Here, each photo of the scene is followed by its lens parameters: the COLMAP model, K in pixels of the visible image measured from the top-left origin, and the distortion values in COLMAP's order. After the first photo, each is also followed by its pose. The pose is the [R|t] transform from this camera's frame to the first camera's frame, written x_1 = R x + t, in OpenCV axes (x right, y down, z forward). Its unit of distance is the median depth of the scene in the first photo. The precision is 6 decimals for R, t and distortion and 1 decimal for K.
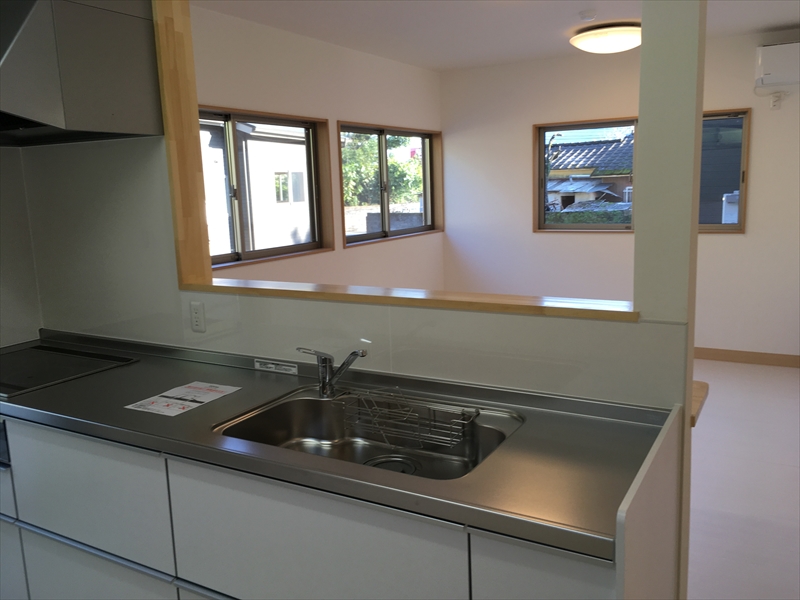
lens RADIAL K [[678.2, 0, 400.0], [0, 678.2, 300.0], [0, 0, 1]] dist [0.061792, -0.091158]
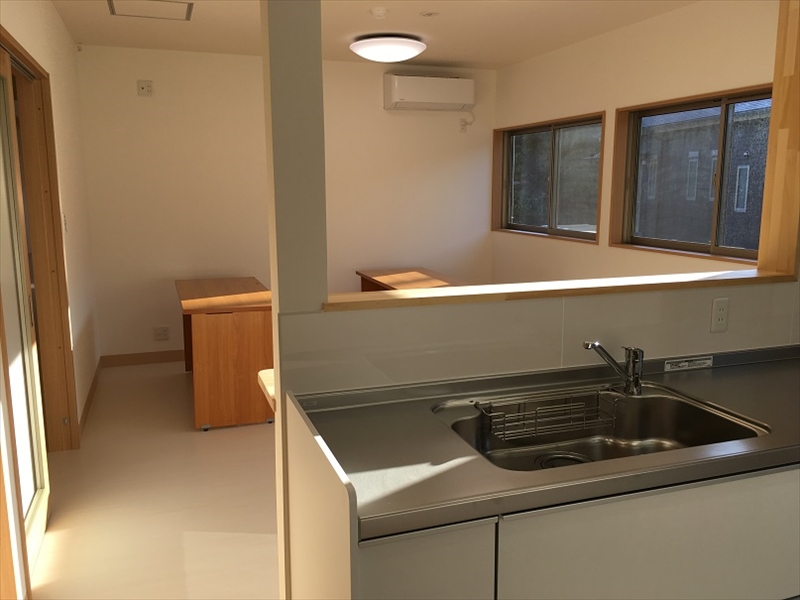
lens RADIAL K [[678.2, 0, 400.0], [0, 678.2, 300.0], [0, 0, 1]] dist [0.061792, -0.091158]
pose [[0.645167, -0.101732, 0.757239, -1.078502], [0.109541, 0.993173, 0.040101, -0.069794], [-0.756149, 0.057077, 0.651906, 0.616044]]
